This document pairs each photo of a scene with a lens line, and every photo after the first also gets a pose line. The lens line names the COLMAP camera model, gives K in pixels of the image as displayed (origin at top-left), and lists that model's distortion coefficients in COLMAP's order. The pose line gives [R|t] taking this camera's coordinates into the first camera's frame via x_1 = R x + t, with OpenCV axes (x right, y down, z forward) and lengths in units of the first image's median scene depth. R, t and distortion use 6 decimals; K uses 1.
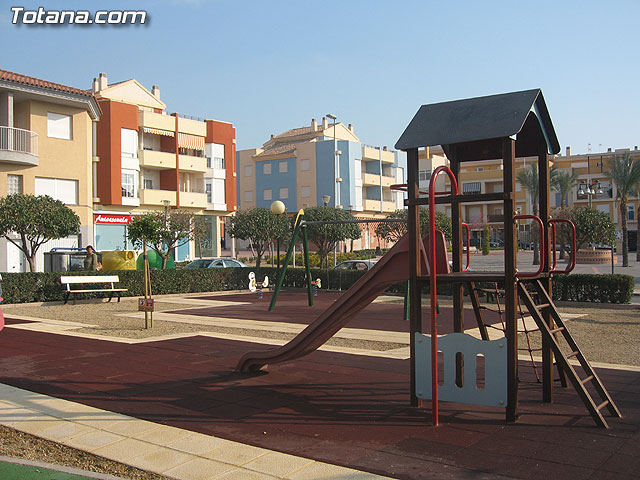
lens RADIAL K [[701.3, 0, 320.9], [0, 701.3, 238.2], [0, 0, 1]] dist [-0.100463, 0.000000]
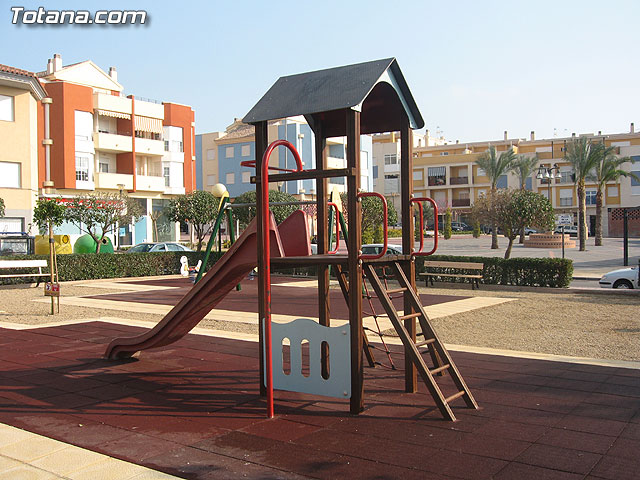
lens RADIAL K [[701.3, 0, 319.9], [0, 701.3, 239.1], [0, 0, 1]] dist [-0.100463, 0.000000]
pose [[0.999349, -0.000899, 0.036078, 0.023162], [0.000066, 0.999734, 0.023081, 0.000885], [-0.036089, -0.023063, 0.999082, 0.007640]]
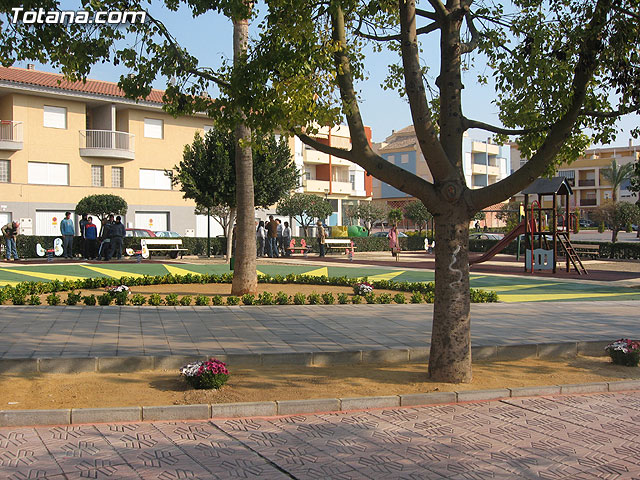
lens RADIAL K [[701.3, 0, 317.4], [0, 701.3, 240.0], [0, 0, 1]] dist [-0.100463, 0.000000]
pose [[0.990264, 0.012601, -0.138630, -0.051778], [-0.008069, 0.999416, 0.033204, -0.001630], [0.138967, -0.031762, 0.989787, -0.316608]]
